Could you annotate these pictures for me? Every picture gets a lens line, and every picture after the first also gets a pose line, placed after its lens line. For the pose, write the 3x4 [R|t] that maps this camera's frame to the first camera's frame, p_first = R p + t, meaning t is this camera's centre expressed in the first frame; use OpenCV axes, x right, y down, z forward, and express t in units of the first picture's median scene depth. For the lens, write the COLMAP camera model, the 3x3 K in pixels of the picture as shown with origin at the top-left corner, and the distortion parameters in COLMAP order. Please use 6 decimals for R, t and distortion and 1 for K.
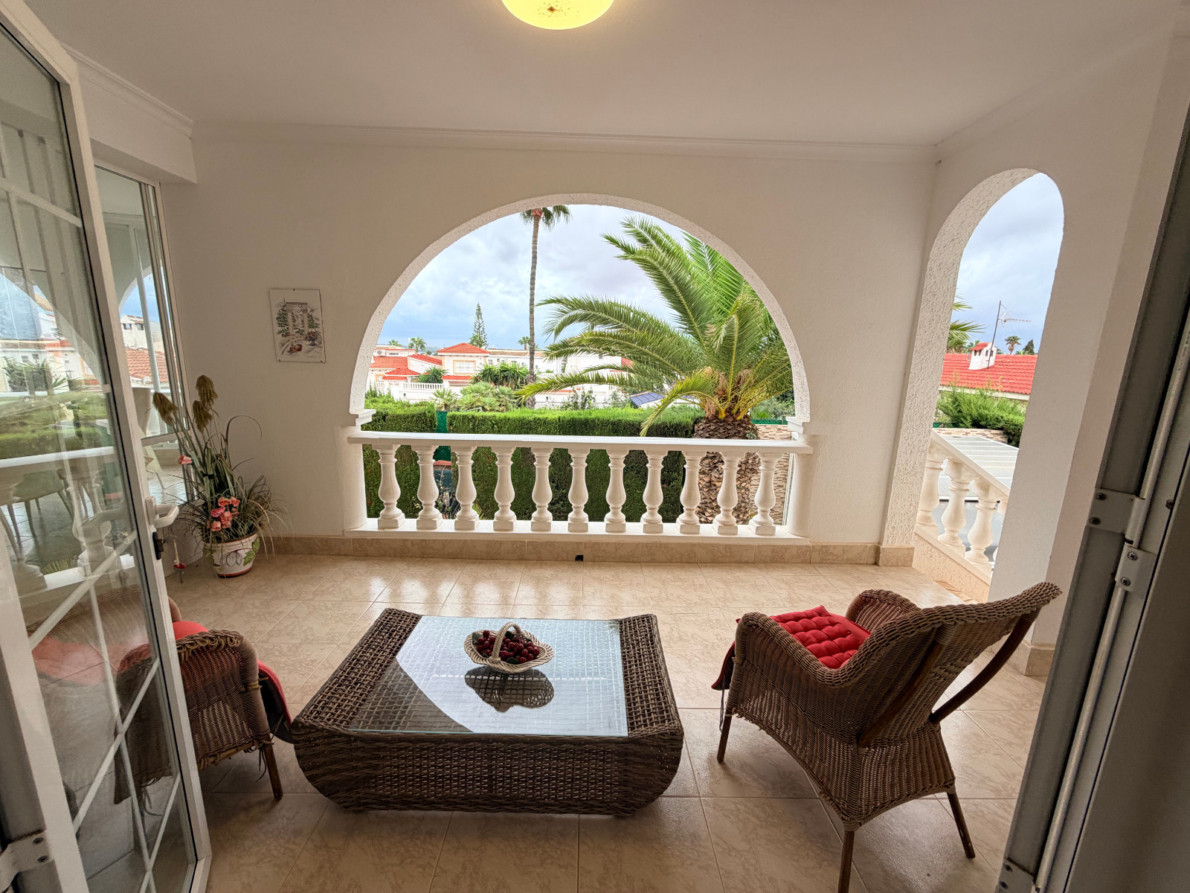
lens RADIAL K [[473.7, 0, 593.0], [0, 473.7, 447.2], [0, 0, 1]] dist [-0.000090, 0.000083]
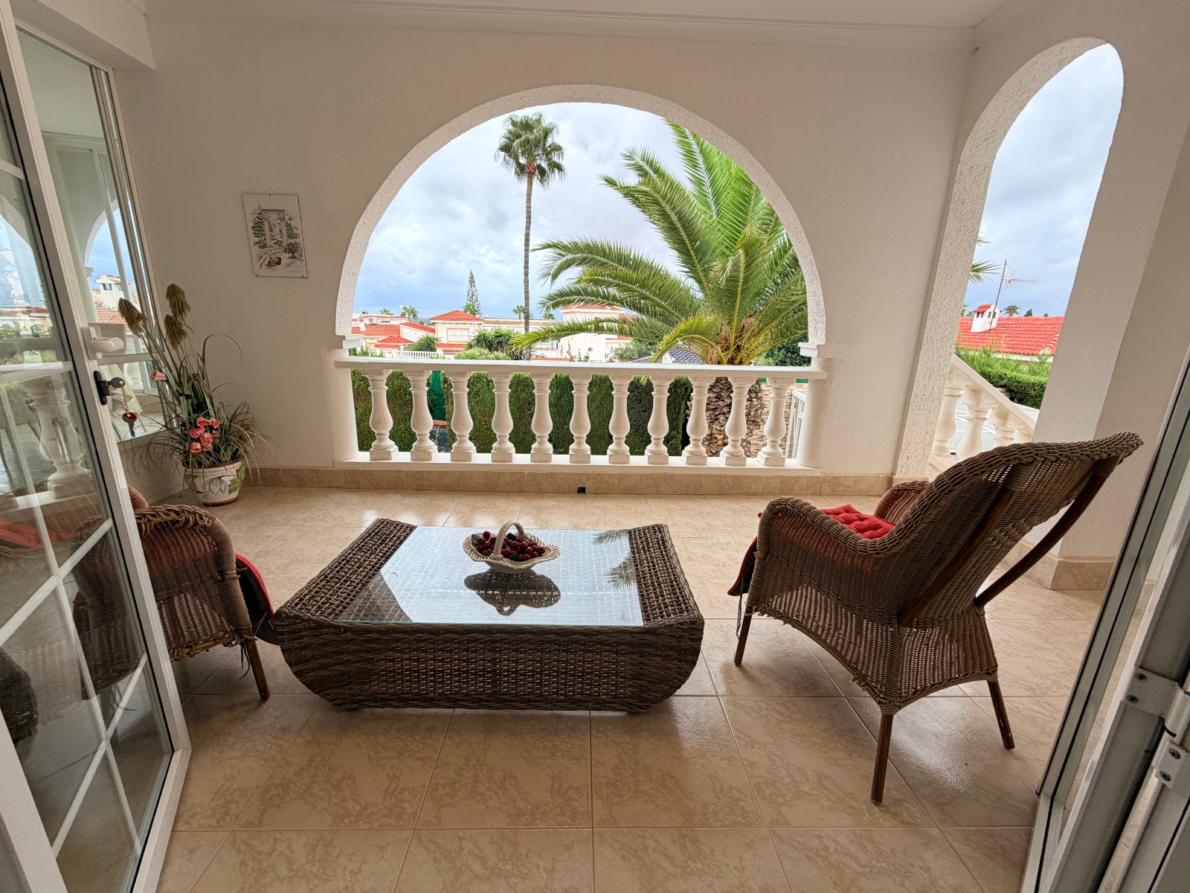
lens RADIAL K [[473.7, 0, 593.0], [0, 473.7, 447.2], [0, 0, 1]] dist [-0.000090, 0.000083]
pose [[0.999957, -0.003007, 0.008818, -0.016281], [0.002484, 0.998269, 0.058765, 0.108159], [-0.008980, -0.058740, 0.998233, 0.054098]]
